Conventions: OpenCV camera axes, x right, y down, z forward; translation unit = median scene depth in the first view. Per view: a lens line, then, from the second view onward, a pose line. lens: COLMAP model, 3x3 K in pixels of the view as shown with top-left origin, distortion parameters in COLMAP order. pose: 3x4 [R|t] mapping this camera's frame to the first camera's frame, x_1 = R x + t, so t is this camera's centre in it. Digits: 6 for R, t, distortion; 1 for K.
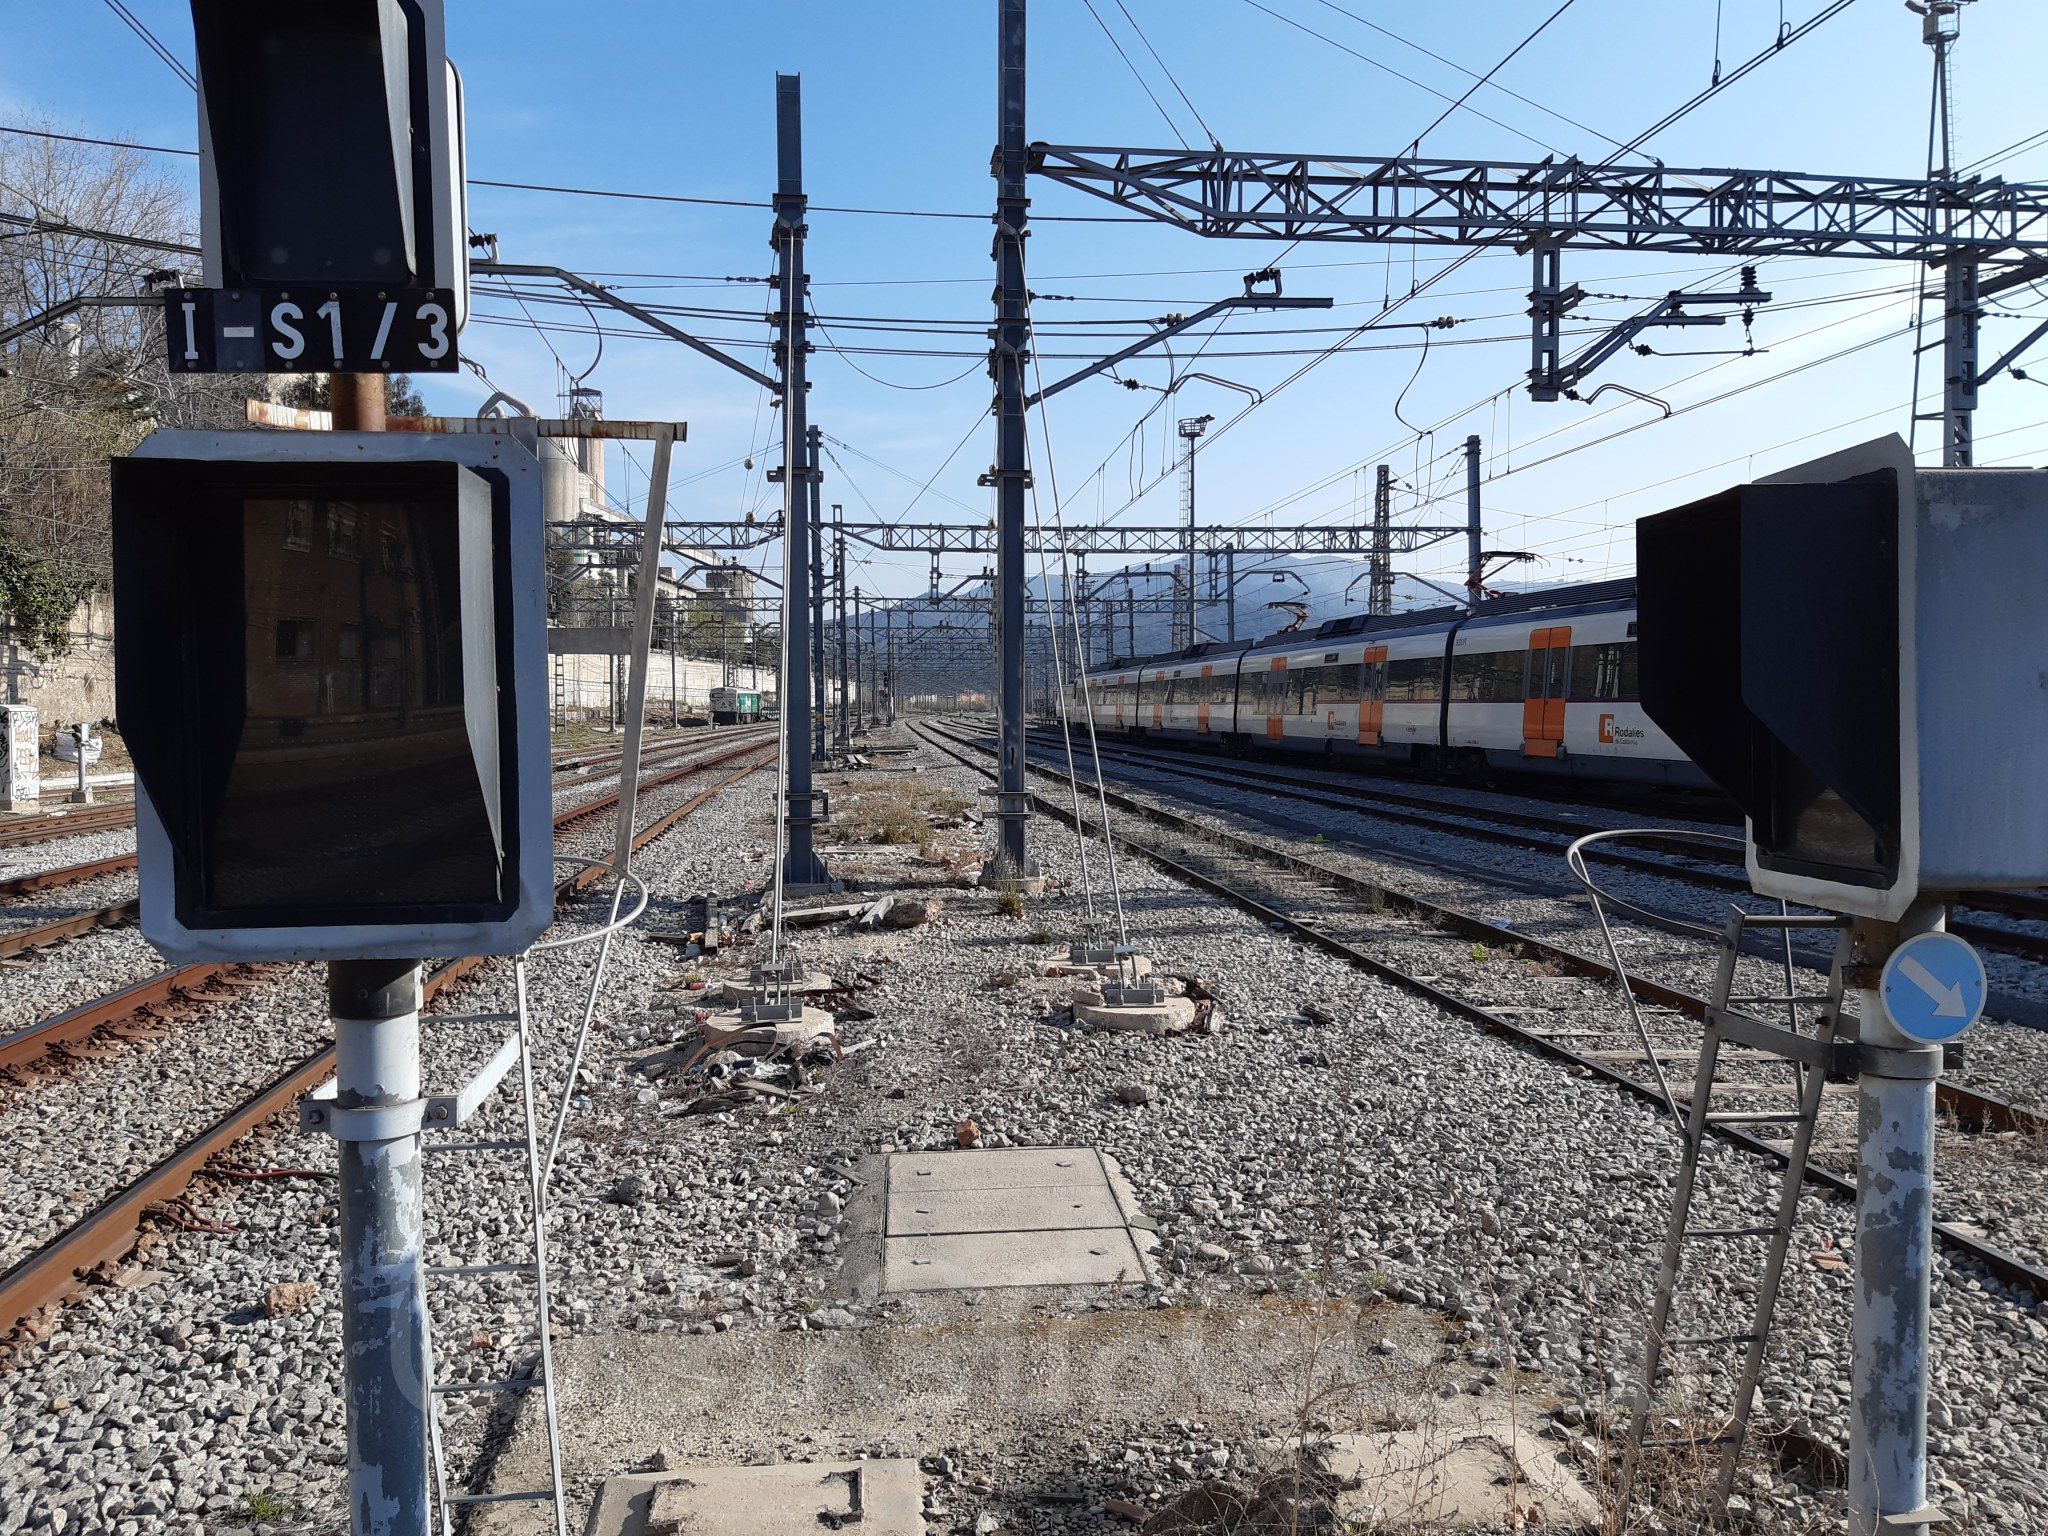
lens RADIAL K [[1557.4, 0, 1073.9], [0, 1557.4, 770.0], [0, 0, 1]] dist [0.005646, -0.074011]
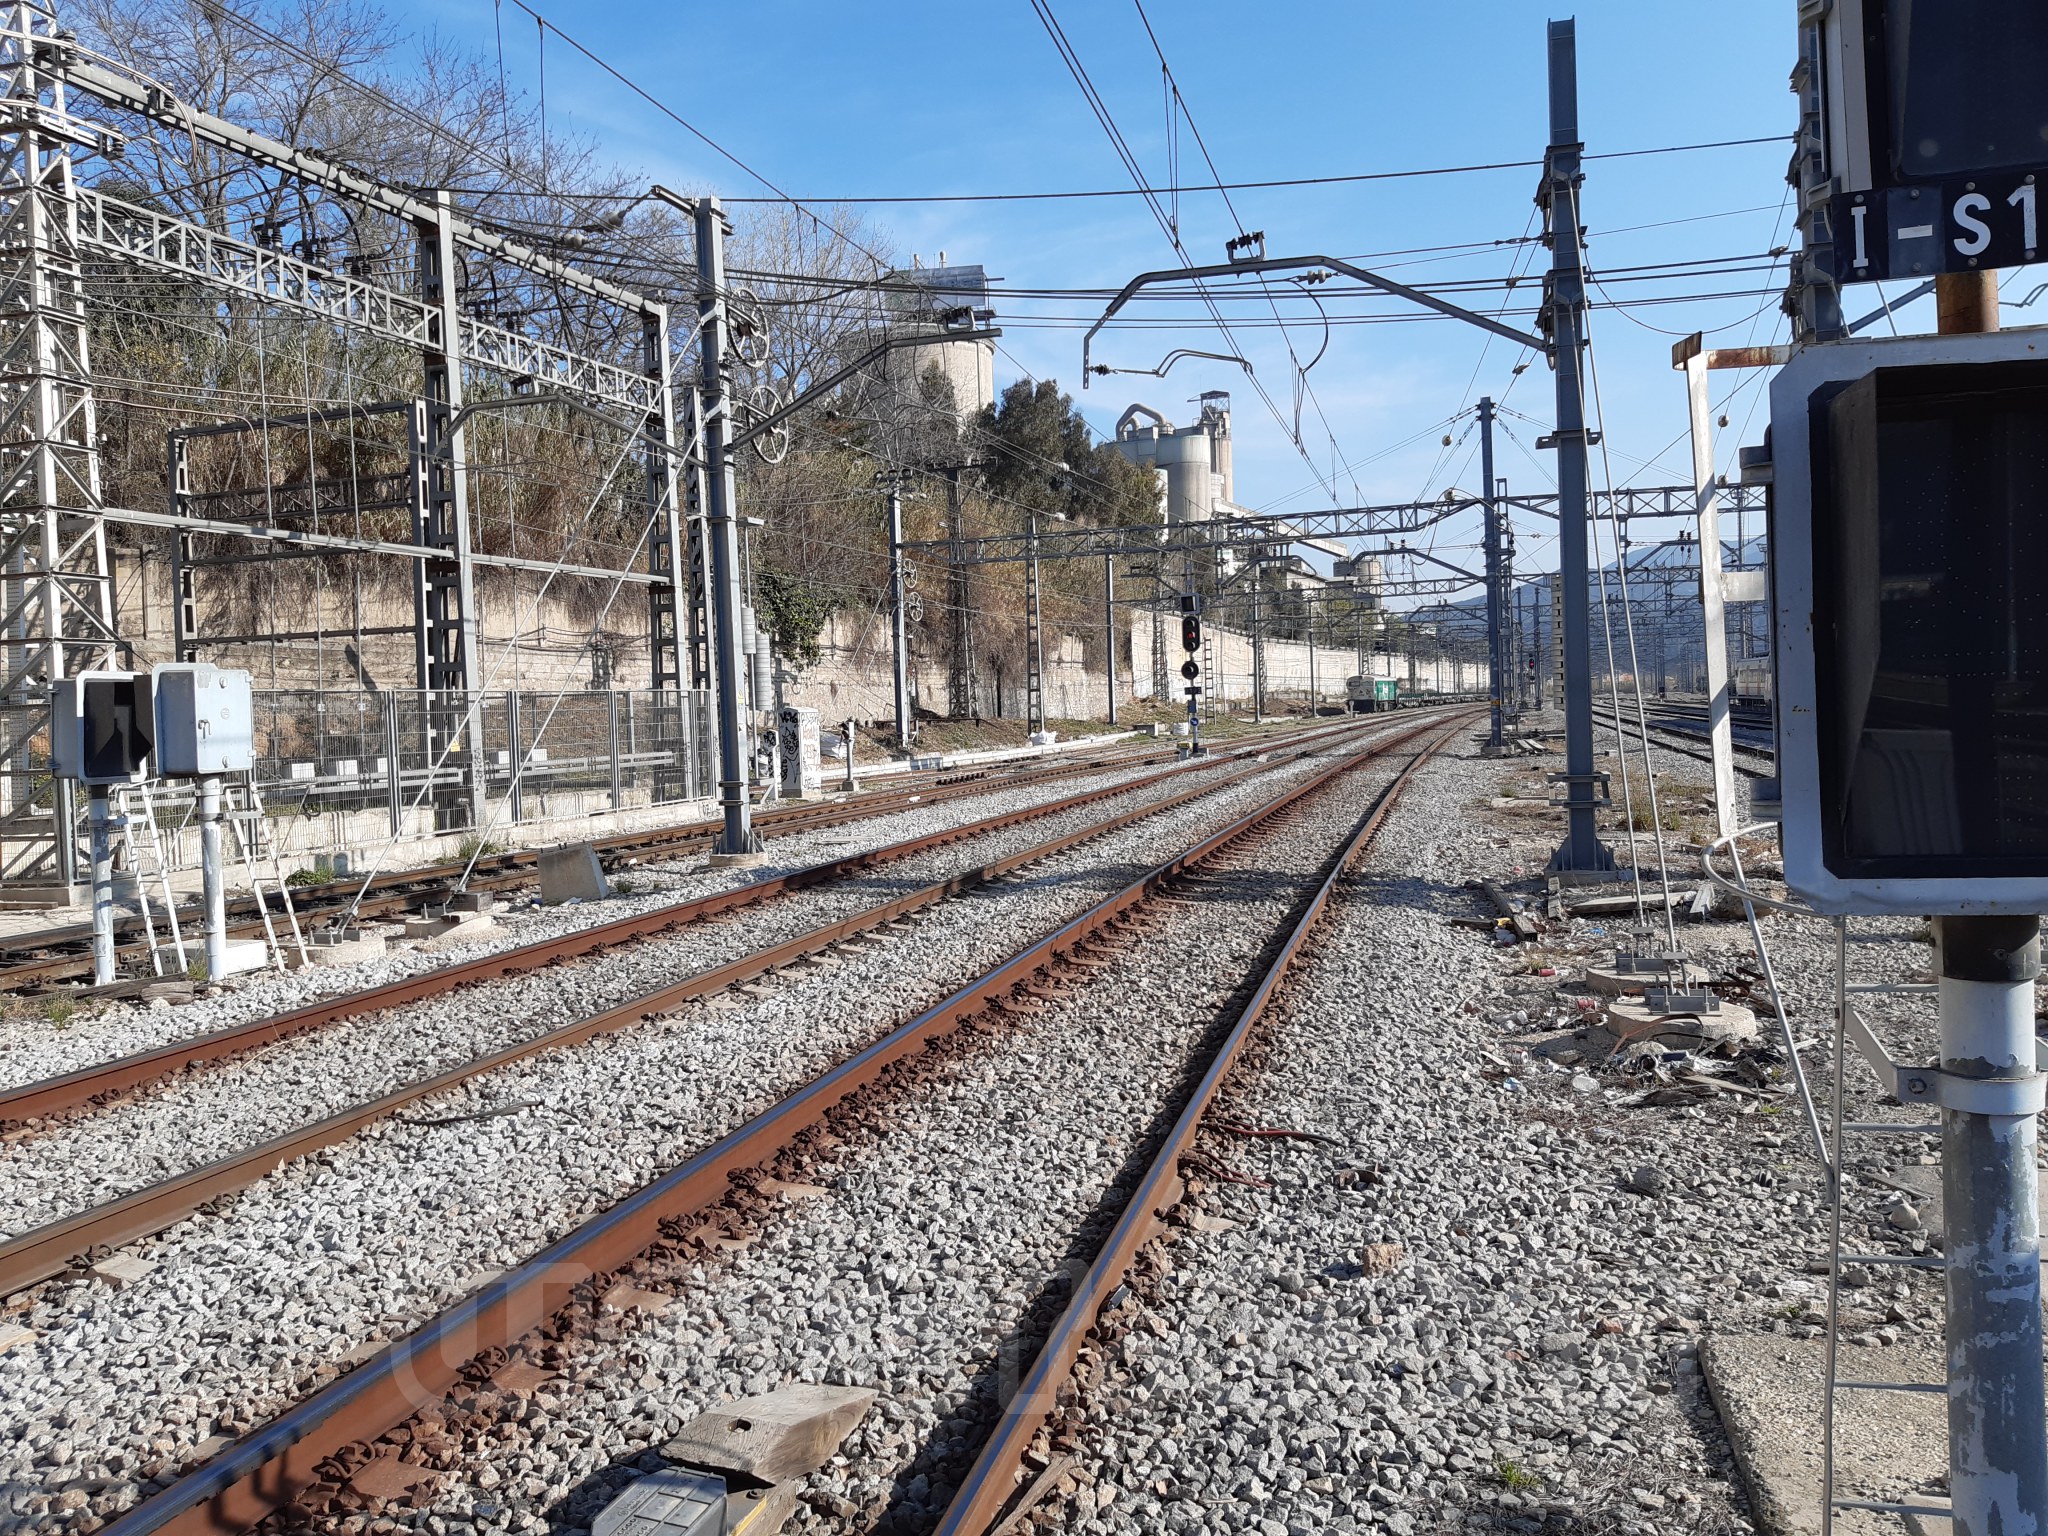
lens RADIAL K [[1545.4, 0, 926.5], [0, 1545.4, 765.5], [0, 0, 1]] dist [-0.003121, -0.061961]
pose [[0.897317, -0.010983, -0.441250, -0.136691], [0.011824, 0.999930, -0.000843, 0.006379], [0.441229, -0.004461, 0.897384, -0.016678]]
